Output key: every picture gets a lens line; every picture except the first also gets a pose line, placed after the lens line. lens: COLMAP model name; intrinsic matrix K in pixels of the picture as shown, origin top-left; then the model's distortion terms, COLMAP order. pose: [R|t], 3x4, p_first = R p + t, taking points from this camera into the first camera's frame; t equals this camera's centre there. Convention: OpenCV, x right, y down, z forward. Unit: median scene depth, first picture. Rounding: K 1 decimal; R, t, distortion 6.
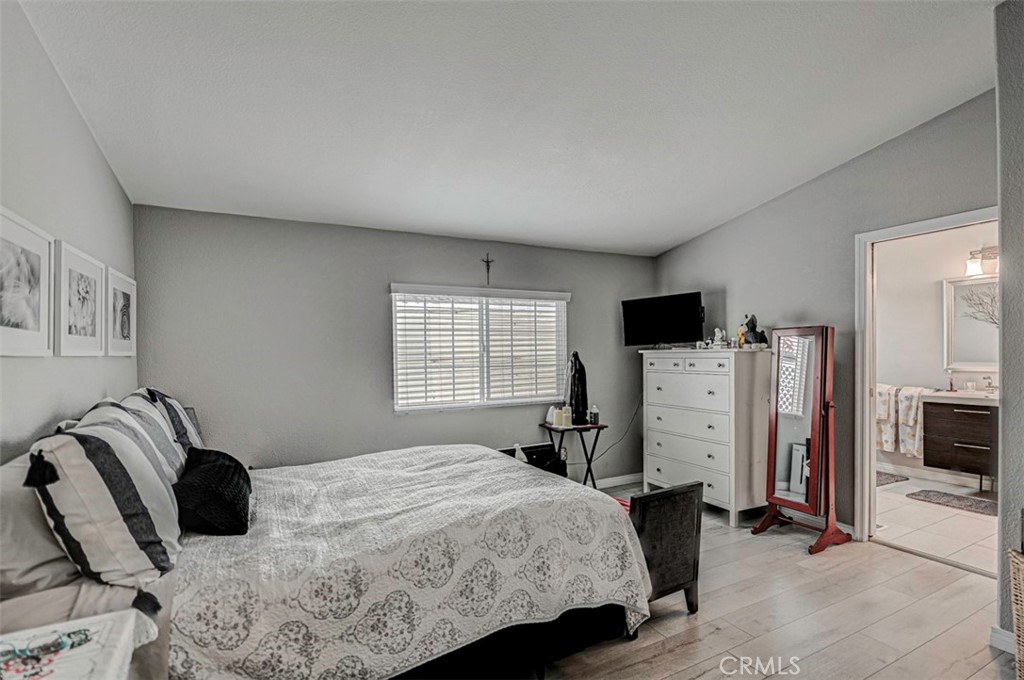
lens RADIAL K [[489.8, 0, 513.5], [0, 489.8, 356.6], [0, 0, 1]] dist [-0.013319, 0.000111]
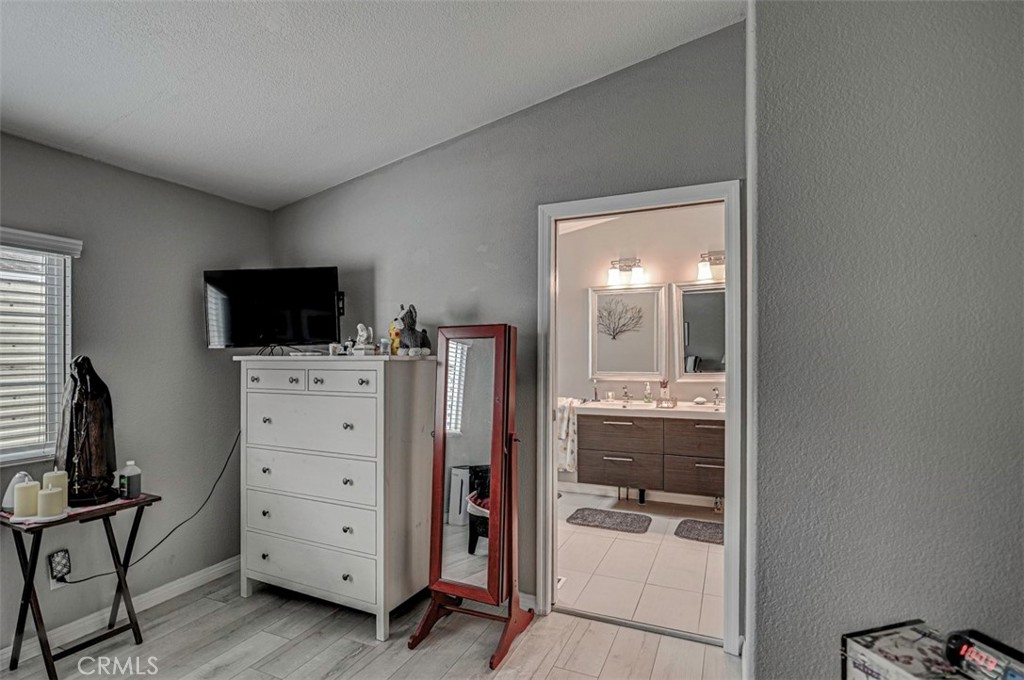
lens RADIAL K [[489.8, 0, 513.5], [0, 489.8, 356.6], [0, 0, 1]] dist [-0.013319, 0.000111]
pose [[0.782760, 0.010460, 0.622235, 0.169822], [-0.003630, 0.999918, -0.012243, -0.006699], [-0.622313, 0.007324, 0.782734, 0.359627]]
